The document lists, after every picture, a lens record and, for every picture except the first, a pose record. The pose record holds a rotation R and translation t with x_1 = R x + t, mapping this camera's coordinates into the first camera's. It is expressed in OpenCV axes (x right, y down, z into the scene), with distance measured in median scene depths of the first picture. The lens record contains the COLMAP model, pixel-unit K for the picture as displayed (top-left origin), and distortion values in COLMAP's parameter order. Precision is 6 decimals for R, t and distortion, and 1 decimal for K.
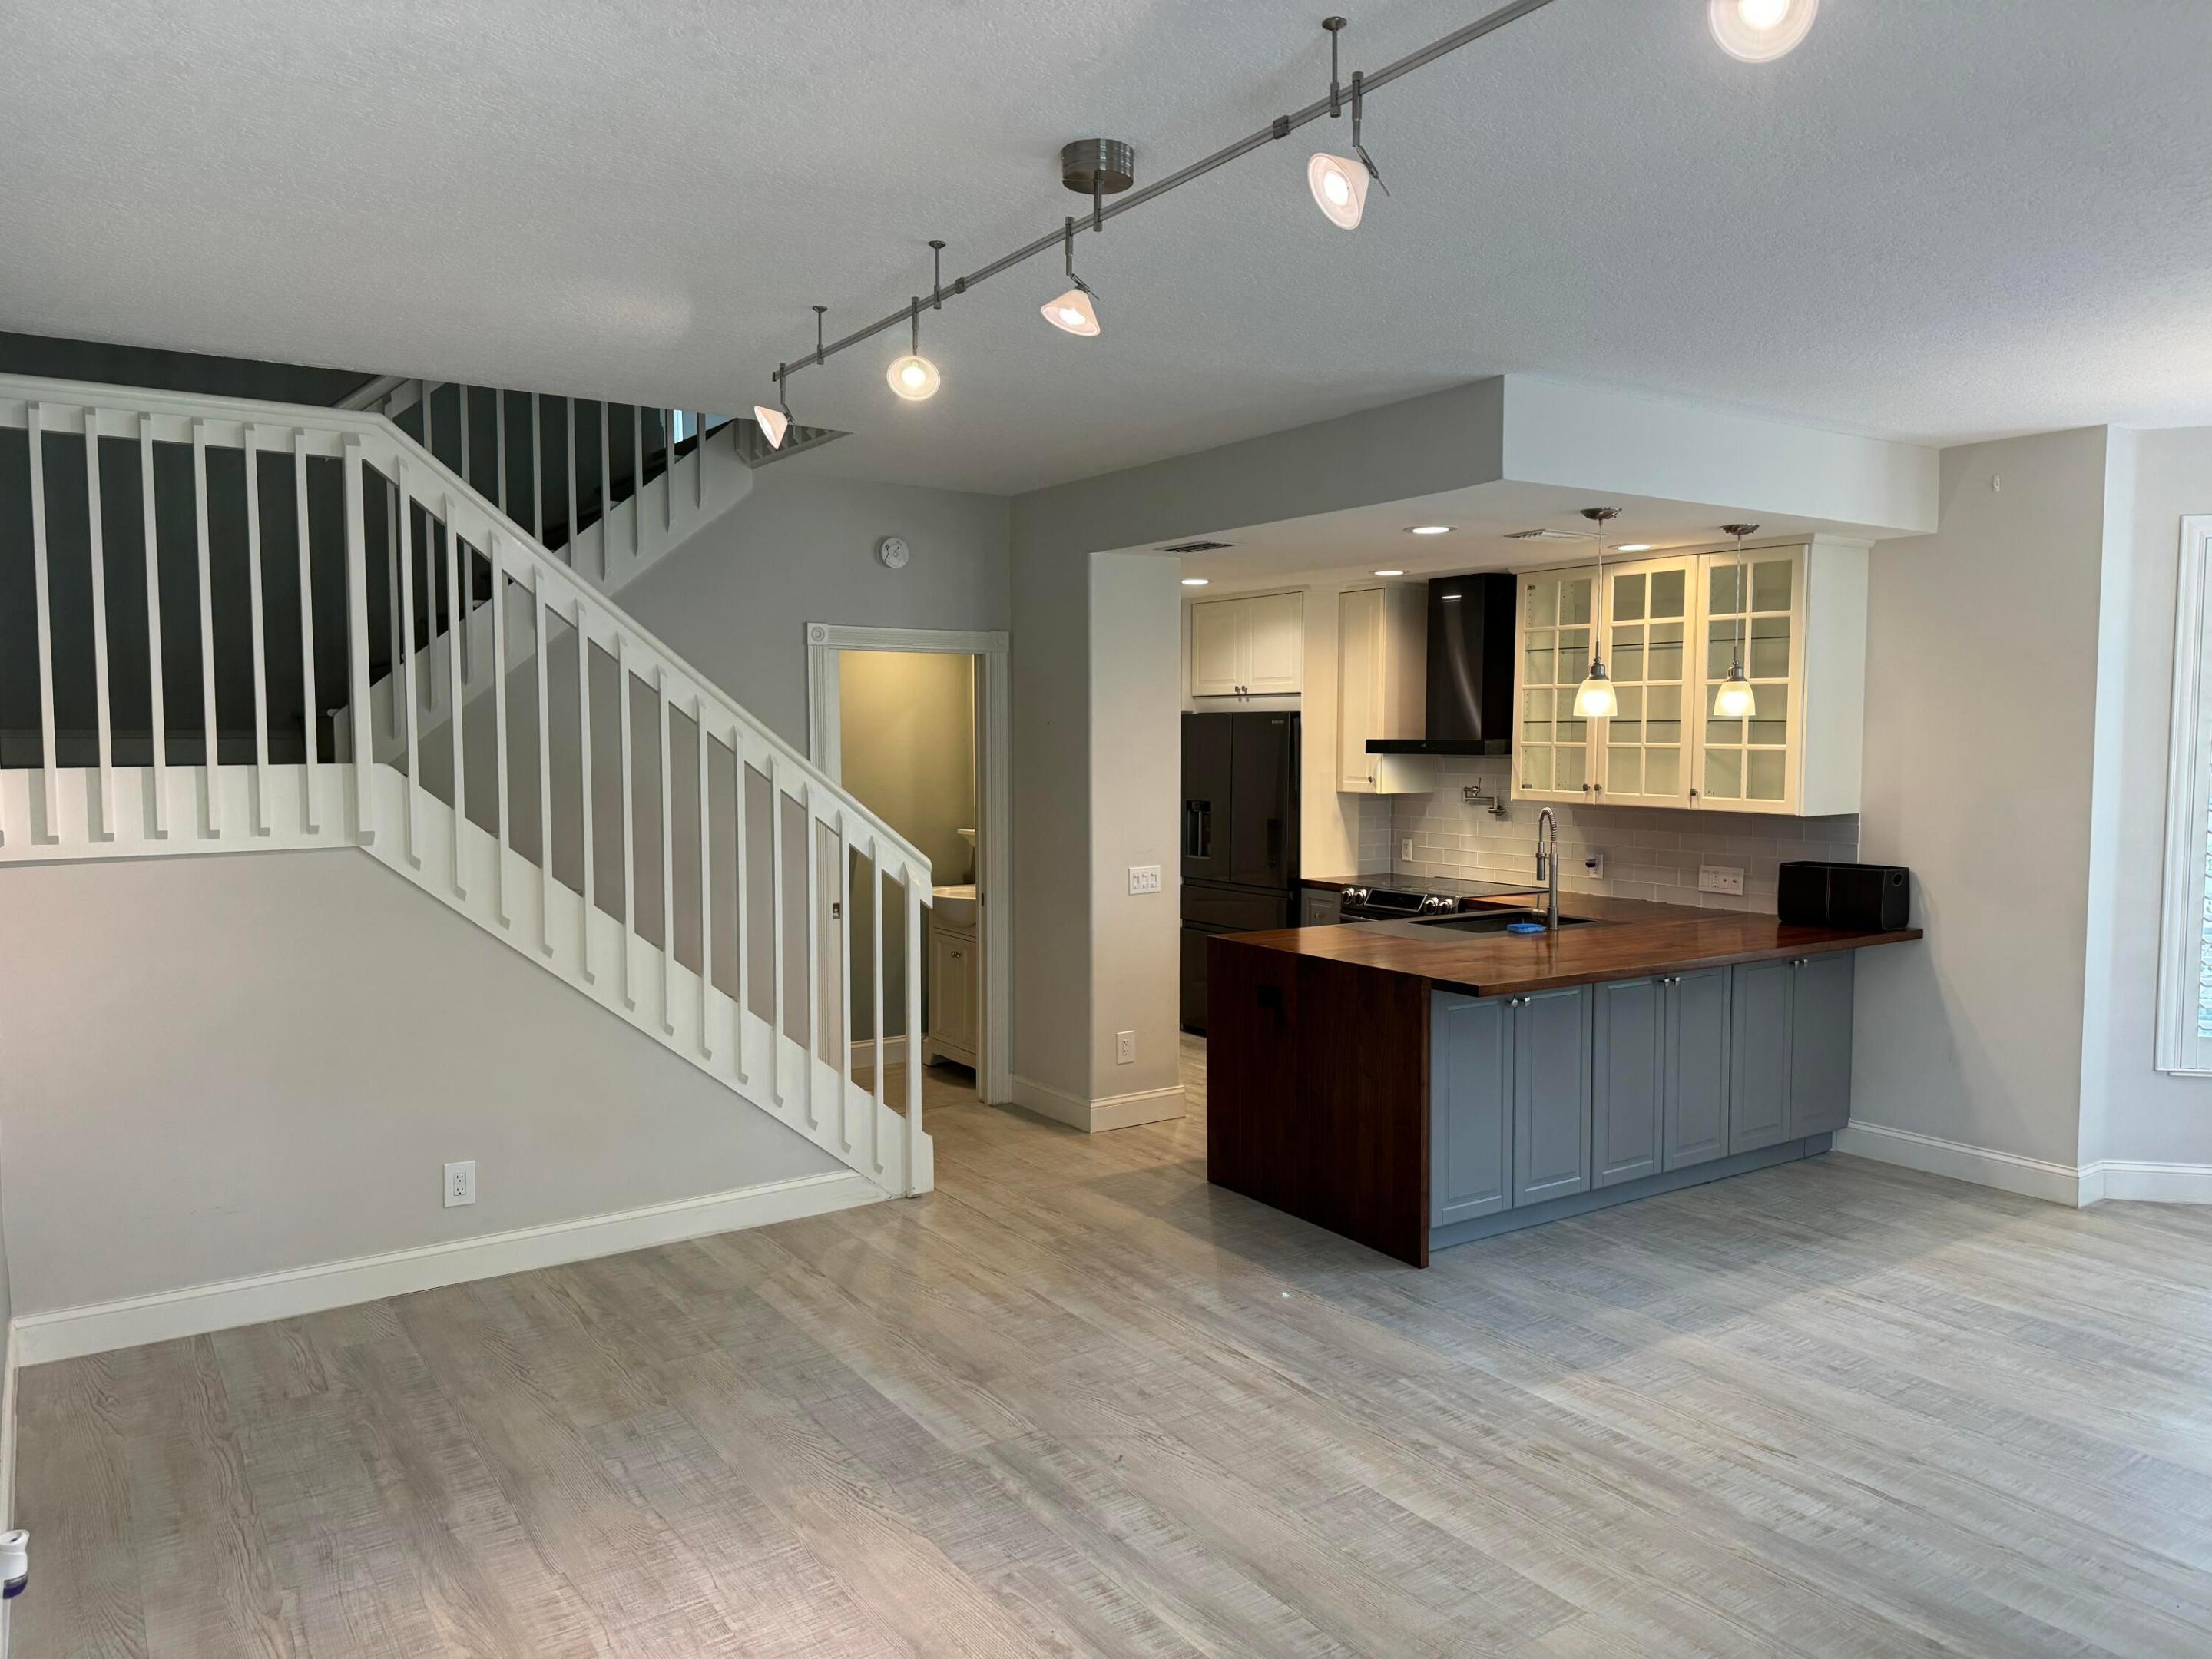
lens RADIAL K [[1551.6, 0, 1106.0], [0, 1551.6, 829.5], [0, 0, 1]] dist [0.044662, -0.061099]
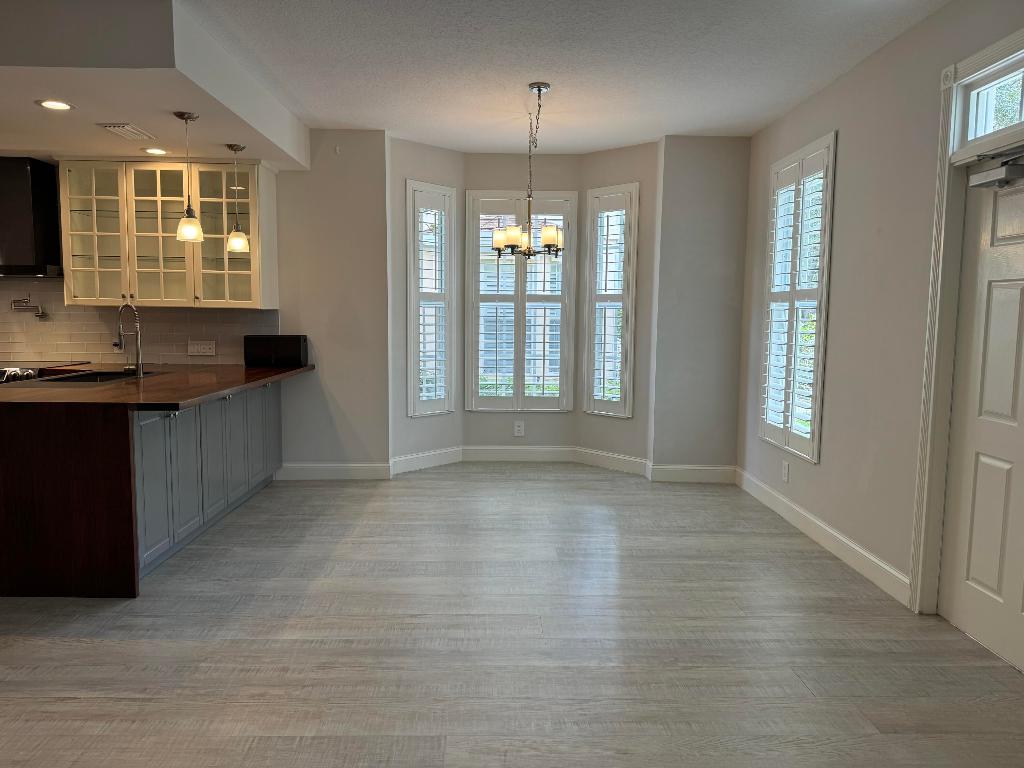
lens RADIAL K [[718.3, 0, 512.0], [0, 718.3, 384.0], [0, 0, 1]] dist [0.044662, -0.061099]
pose [[0.541010, -0.079700, 0.837231, -0.172230], [0.044225, 0.996818, 0.066313, 0.047257], [-0.839852, 0.001151, 0.542814, 0.322761]]
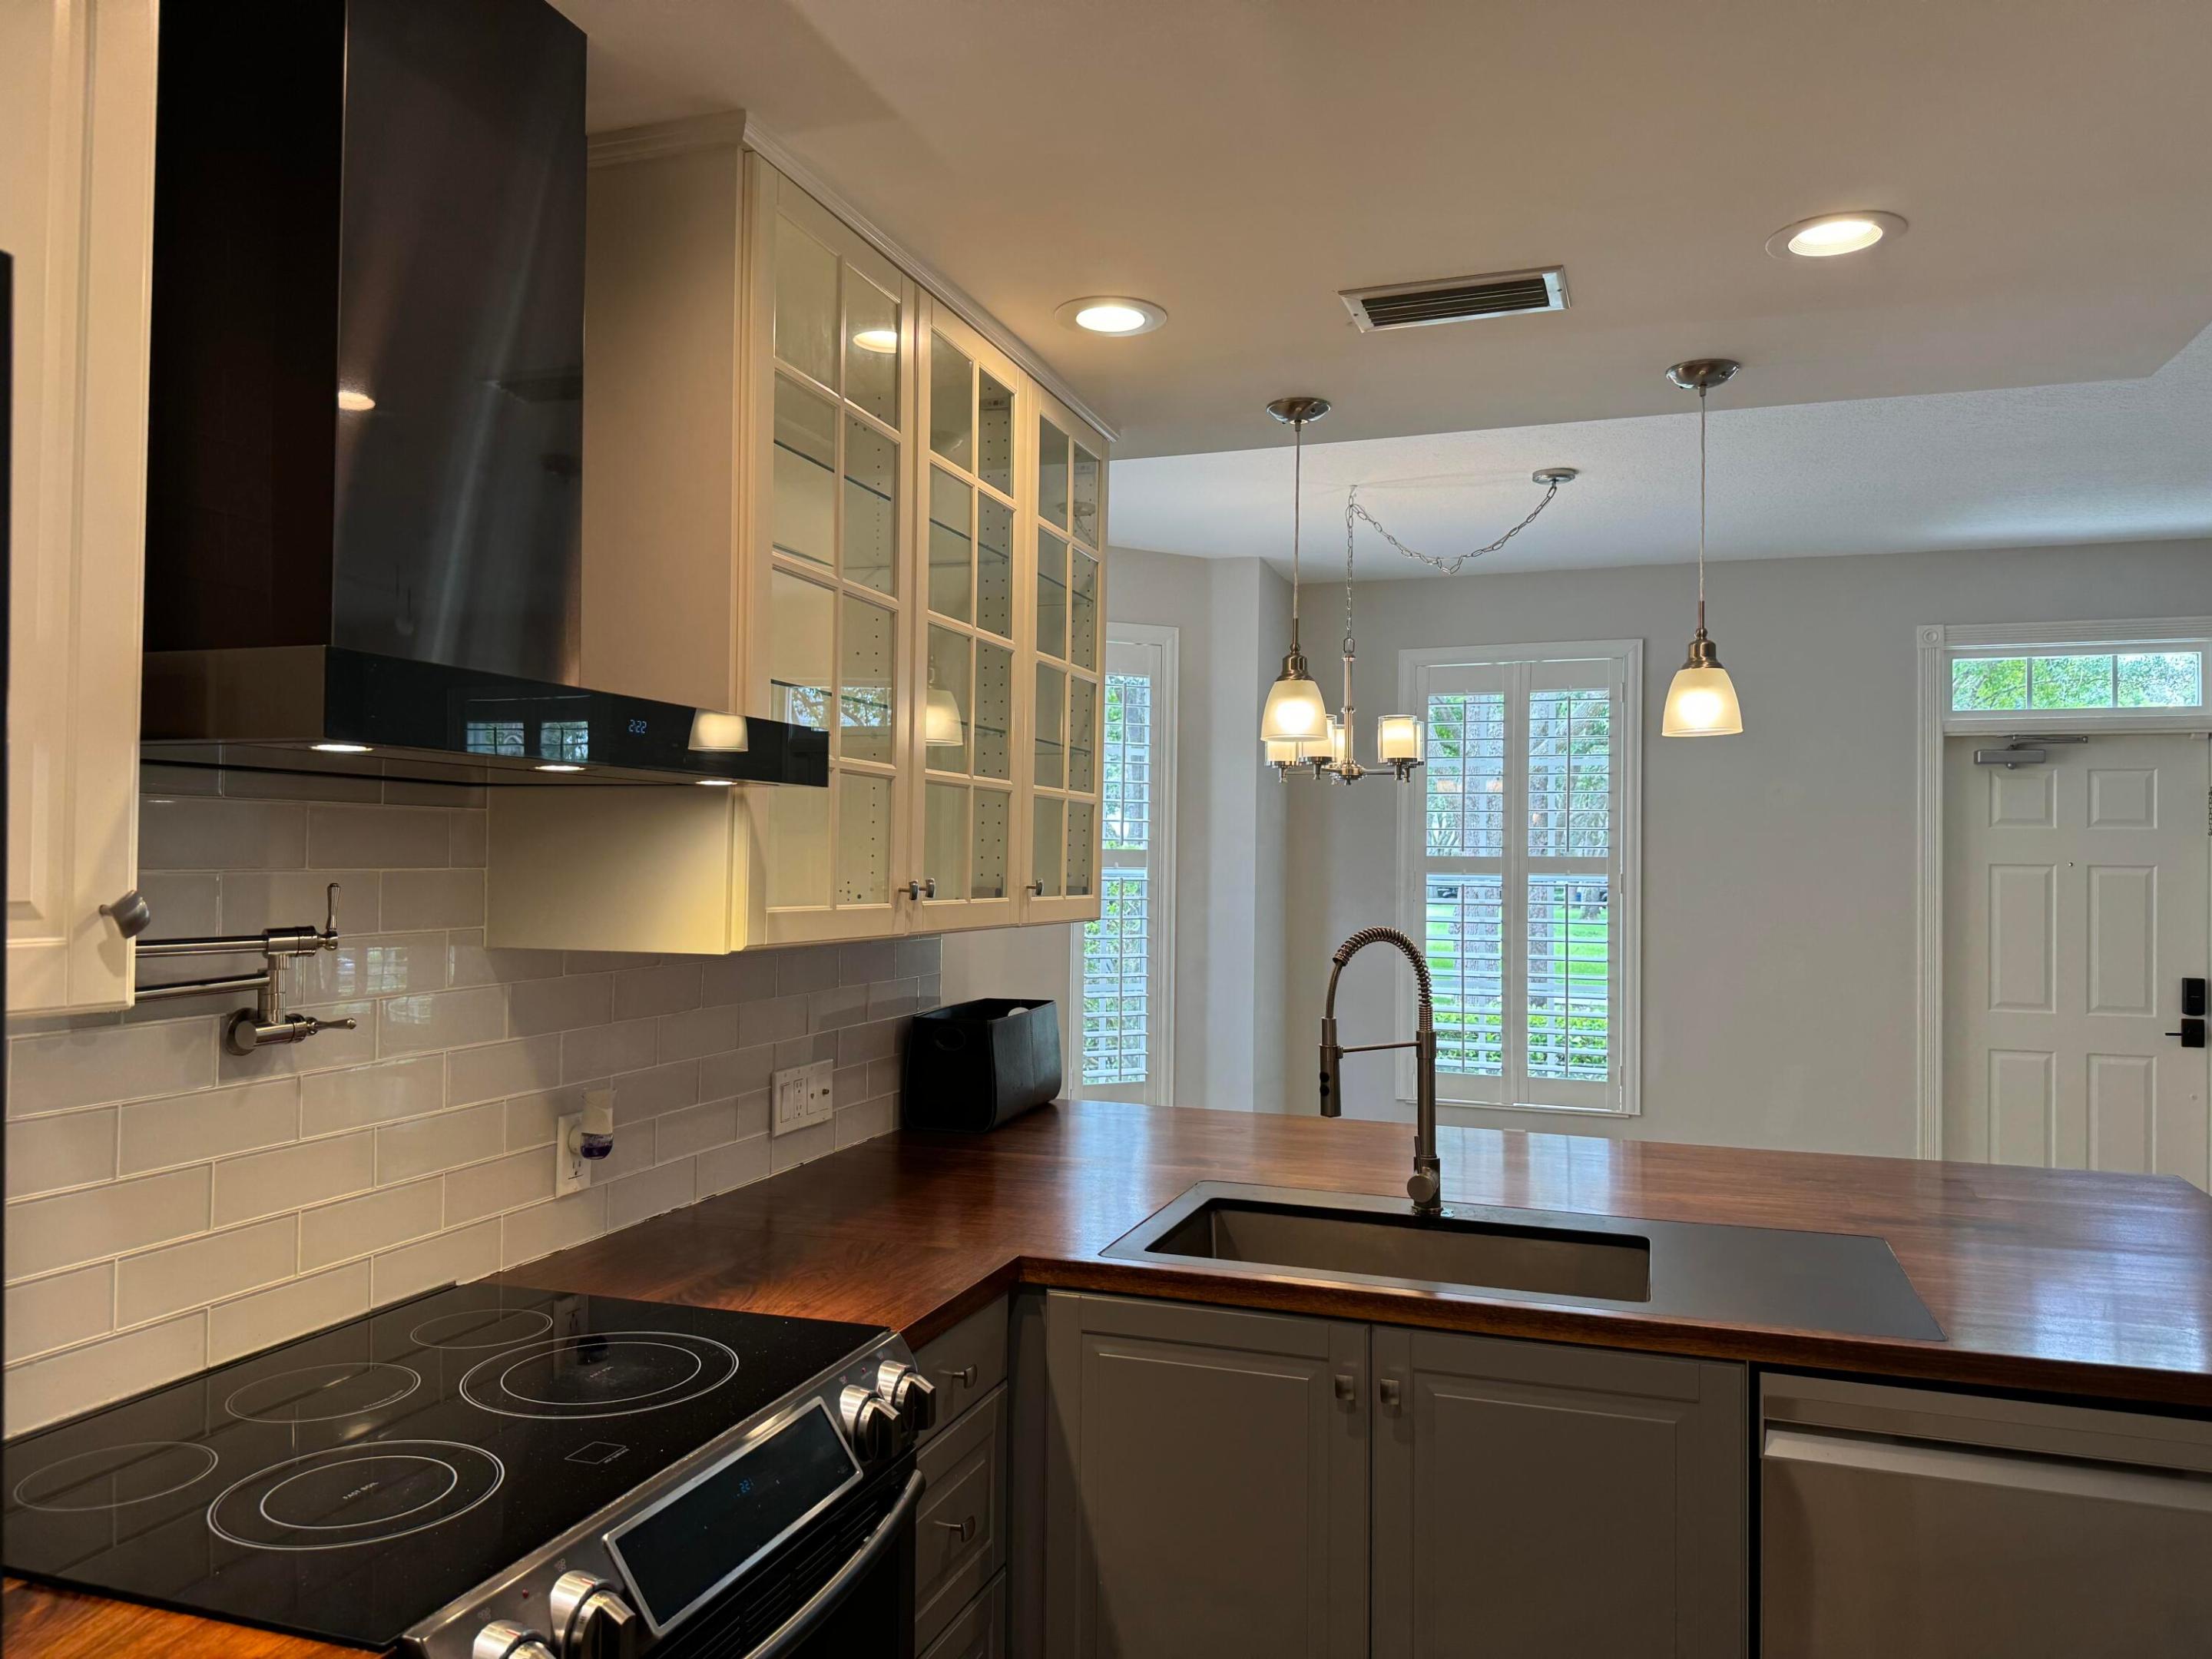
lens RADIAL K [[1546.3, 0, 1090.4], [0, 1546.3, 835.2], [0, 0, 1]] dist [0.050501, -0.062669]
pose [[-0.599318, 0.002538, 0.800507, 0.001792], [0.038777, 0.998913, 0.025864, -0.067273], [-0.799571, 0.046542, -0.598765, 1.659197]]
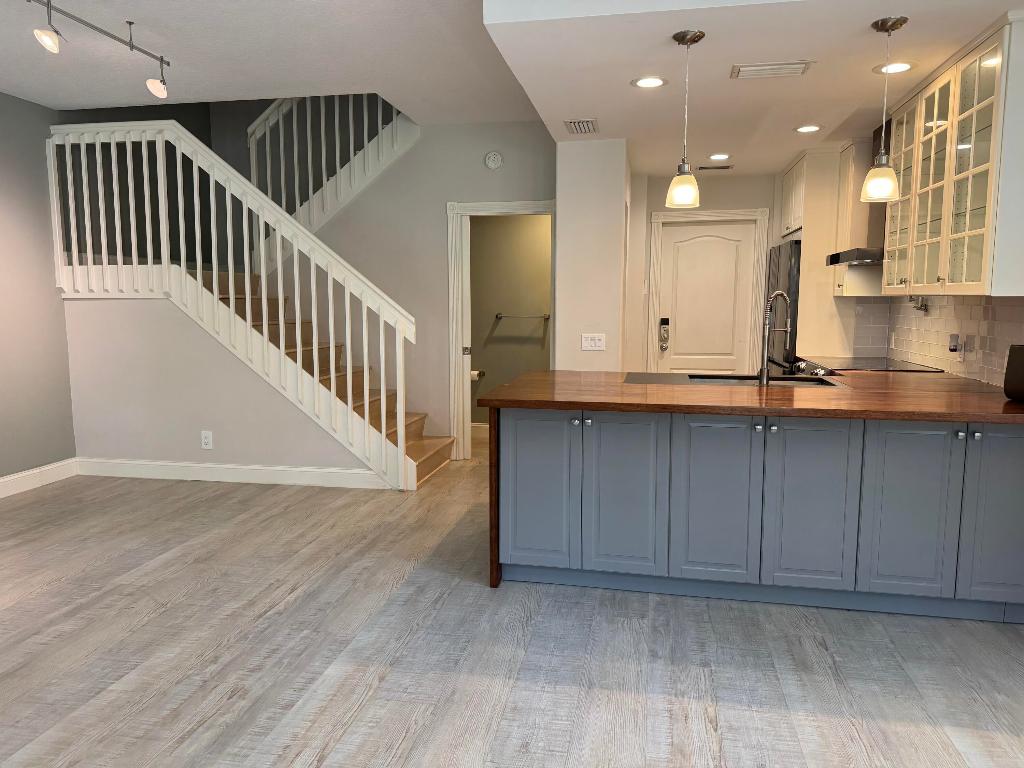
lens RADIAL K [[725.3, 0, 512.0], [0, 725.3, 384.0], [0, 0, 1]] dist [0.013156, -0.020873]
pose [[0.704008, 0.082868, -0.705341, 0.702376], [-0.045926, 0.996402, 0.071224, 0.037643], [0.708705, -0.017749, 0.705281, 0.538679]]
